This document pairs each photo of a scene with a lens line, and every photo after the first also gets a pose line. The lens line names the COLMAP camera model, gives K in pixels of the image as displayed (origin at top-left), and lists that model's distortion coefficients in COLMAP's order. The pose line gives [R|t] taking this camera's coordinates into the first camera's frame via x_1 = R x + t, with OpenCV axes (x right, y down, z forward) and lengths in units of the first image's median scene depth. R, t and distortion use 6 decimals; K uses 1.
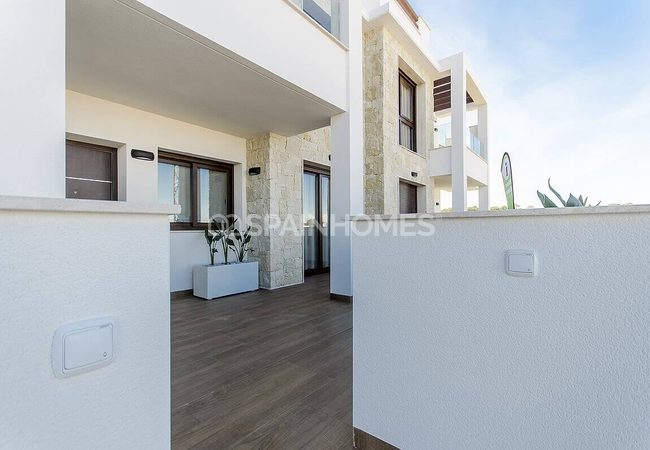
lens RADIAL K [[296.6, 0, 324.0], [0, 296.6, 228.8], [0, 0, 1]] dist [0.000216, 0.000022]
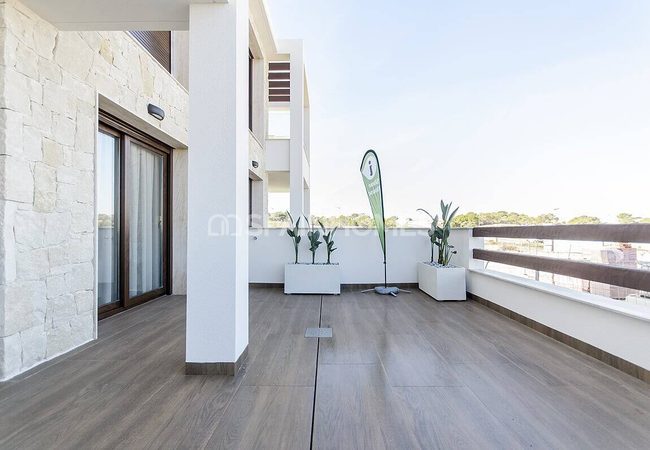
lens RADIAL K [[296.6, 0, 324.0], [0, 296.6, 228.8], [0, 0, 1]] dist [0.000216, 0.000022]
pose [[0.780447, 0.009170, 0.625155, -0.086021], [-0.005577, 0.999955, -0.007706, -0.001285], [-0.625198, 0.002528, 0.780462, 0.376287]]
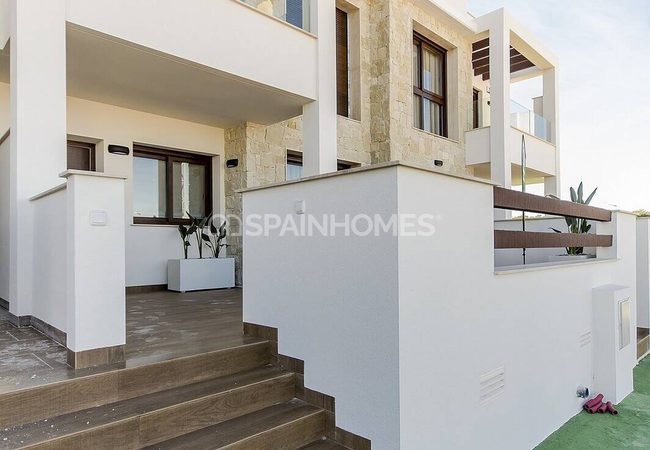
lens RADIAL K [[441.1, 0, 337.7], [0, 441.1, 247.1], [0, 0, 1]] dist [-0.001284, 0.000700]
pose [[0.995689, -0.003586, -0.092686, 0.214253], [0.003457, 0.999993, -0.001558, 0.070534], [0.092691, 0.001231, 0.995694, -0.339143]]
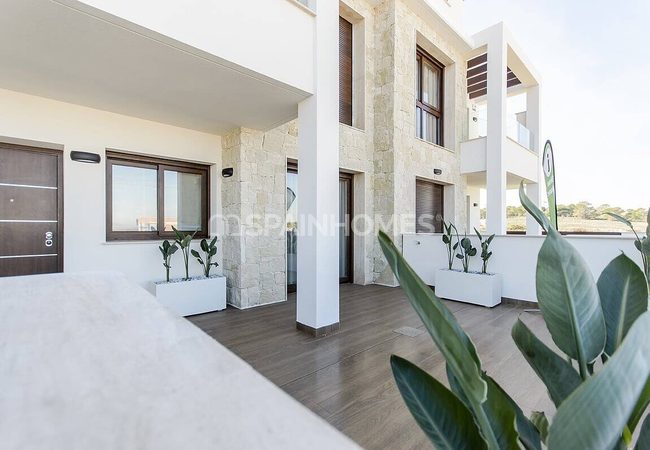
lens RADIAL K [[295.3, 0, 325.5], [0, 295.3, 231.5], [0, 0, 1]] dist [0.002609, 0.000165]
pose [[0.988732, 0.008266, -0.149466, 0.174019], [-0.006506, 0.999904, 0.012263, -0.031044], [0.149553, -0.011153, 0.988691, 0.171012]]
